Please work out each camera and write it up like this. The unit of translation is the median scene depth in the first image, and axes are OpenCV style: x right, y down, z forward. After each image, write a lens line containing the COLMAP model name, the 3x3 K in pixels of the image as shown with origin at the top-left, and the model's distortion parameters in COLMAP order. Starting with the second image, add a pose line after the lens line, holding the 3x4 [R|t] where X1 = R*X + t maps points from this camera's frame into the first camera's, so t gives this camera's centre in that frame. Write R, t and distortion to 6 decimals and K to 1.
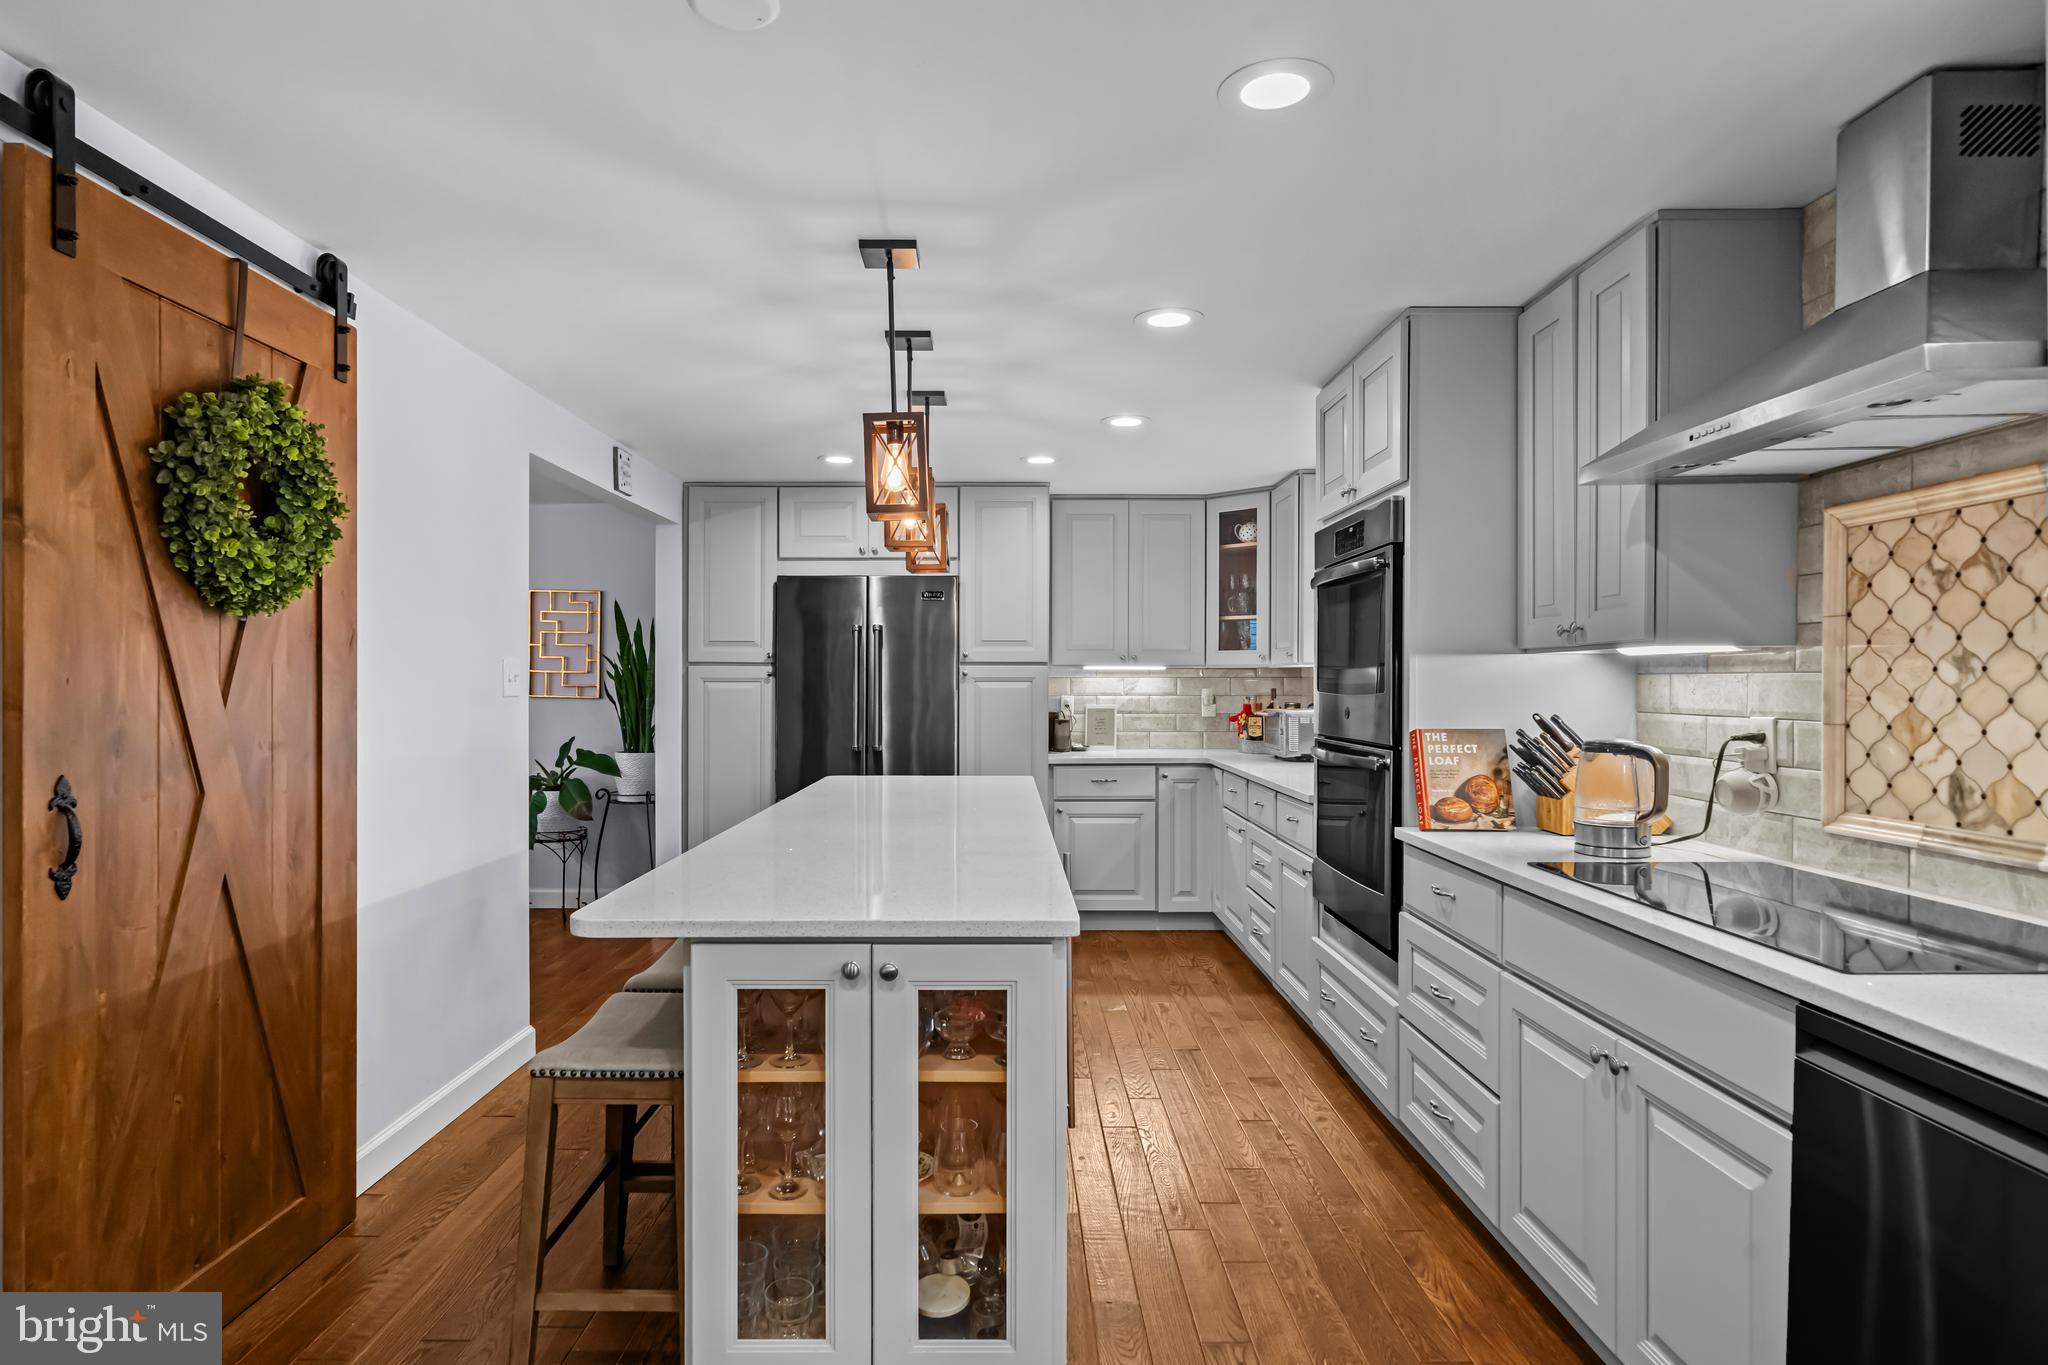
lens RADIAL K [[1120.3, 0, 1003.4], [0, 1120.3, 691.9], [0, 0, 1]] dist [0.002444, -0.000030]
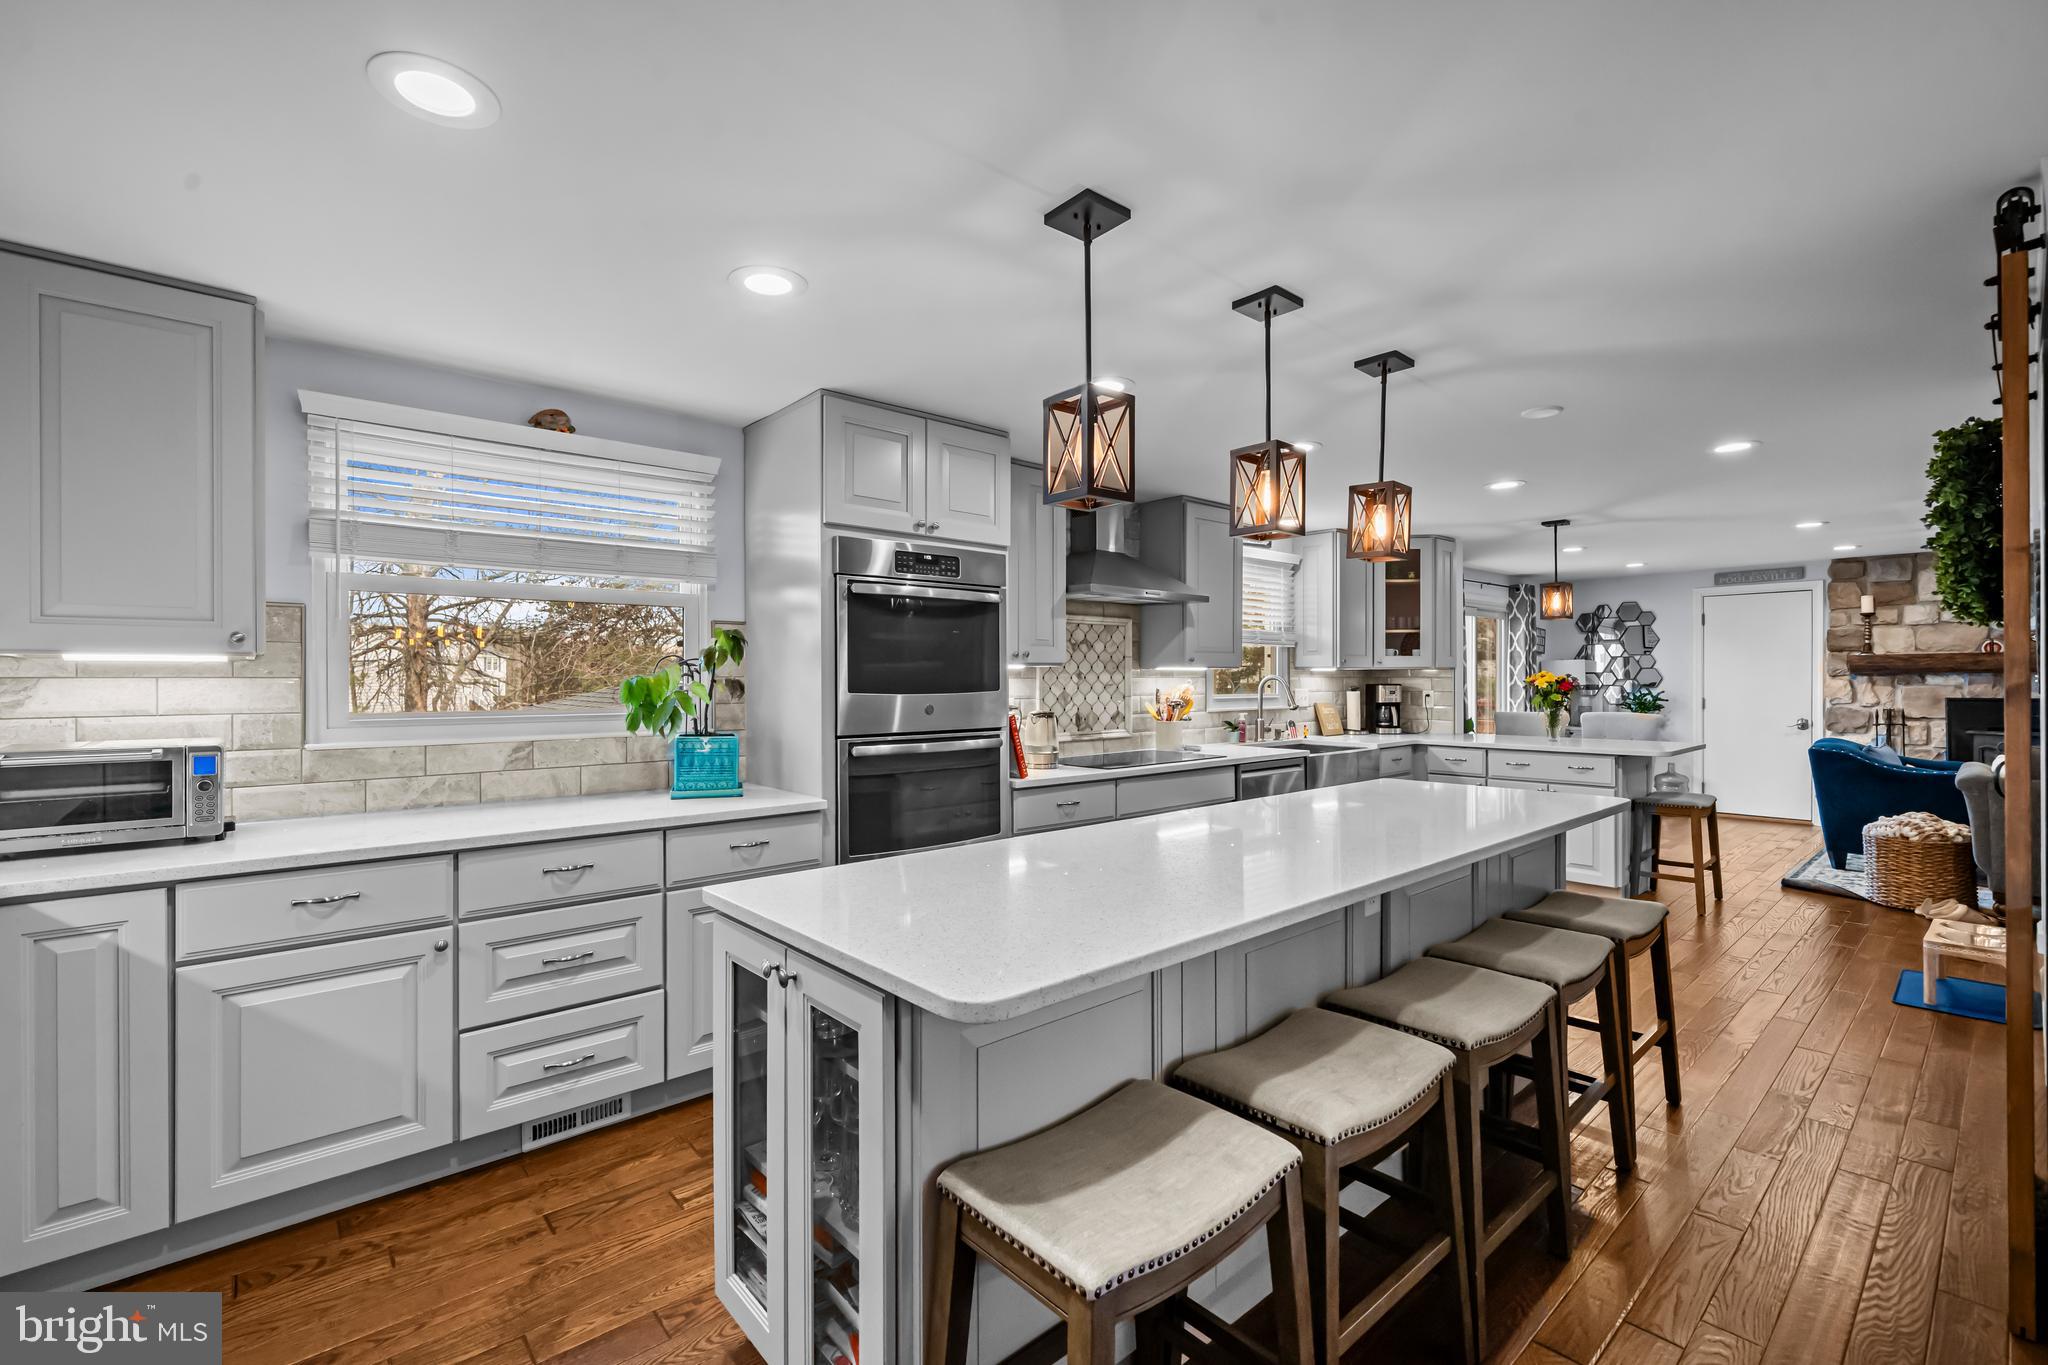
lens RADIAL K [[882.7, 0, 1007.4], [0, 882.7, 681.1], [0, 0, 1]] dist [0.001033, 0.000098]
pose [[-0.653273, 0.001986, 0.757120, -0.546213], [0.010459, 0.999925, 0.006401, -0.019363], [-0.757050, 0.012101, -0.653245, 1.832010]]
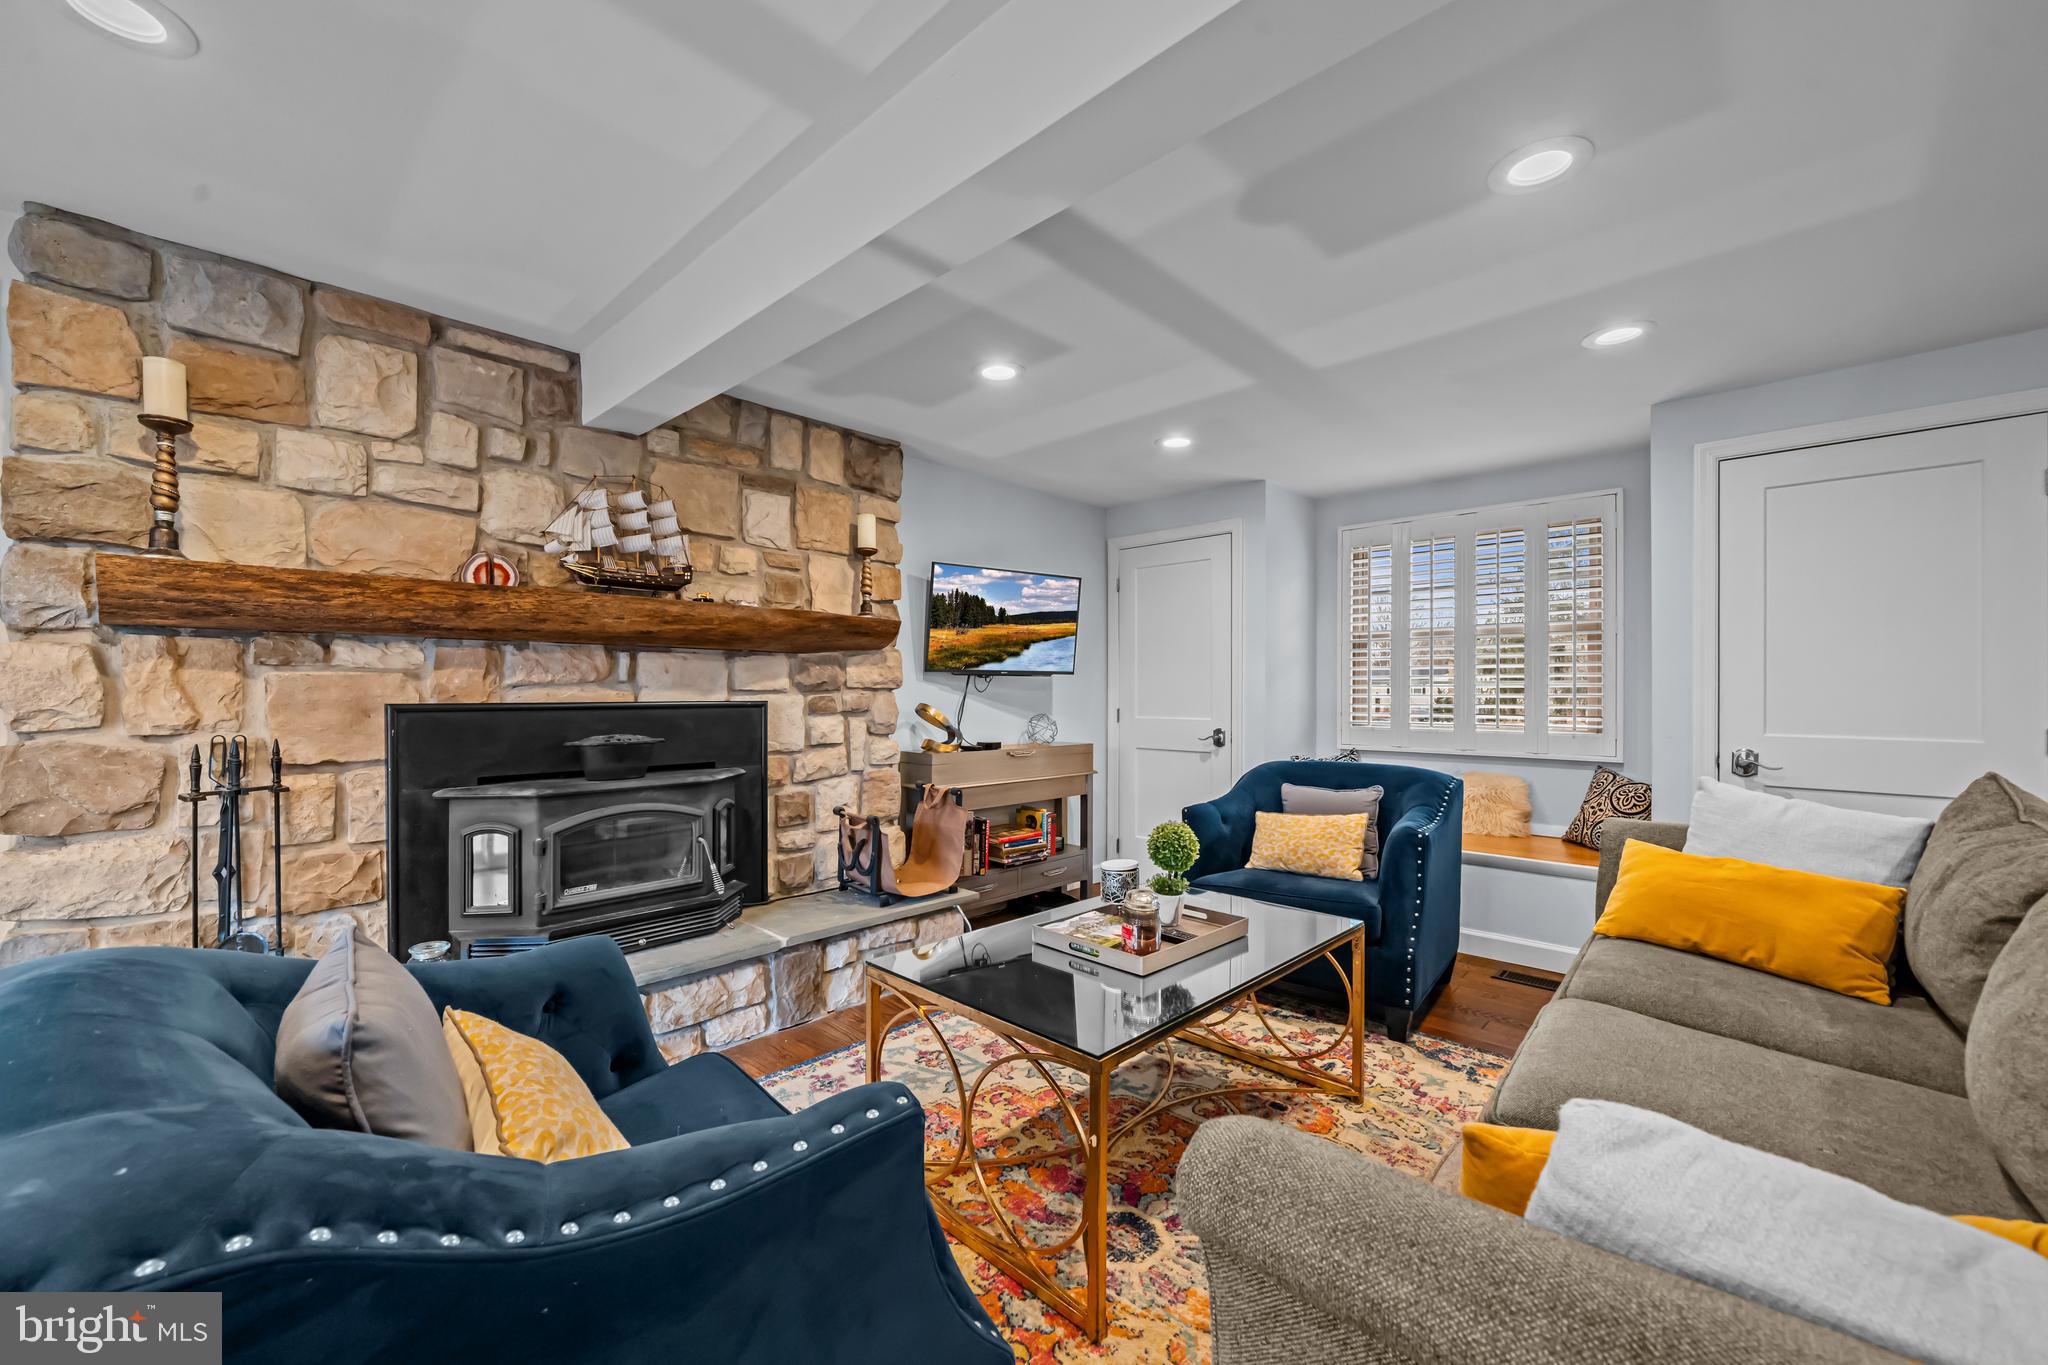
lens RADIAL K [[803.7, 0, 1010.9], [0, 803.7, 688.3], [0, 0, 1]] dist [-0.001557, -0.000205]
pose [[-0.698184, -0.005826, -0.715895, -0.258209], [-0.008561, 0.999963, 0.000212, 0.047128], [0.715868, 0.006277, -0.698208, -0.673592]]
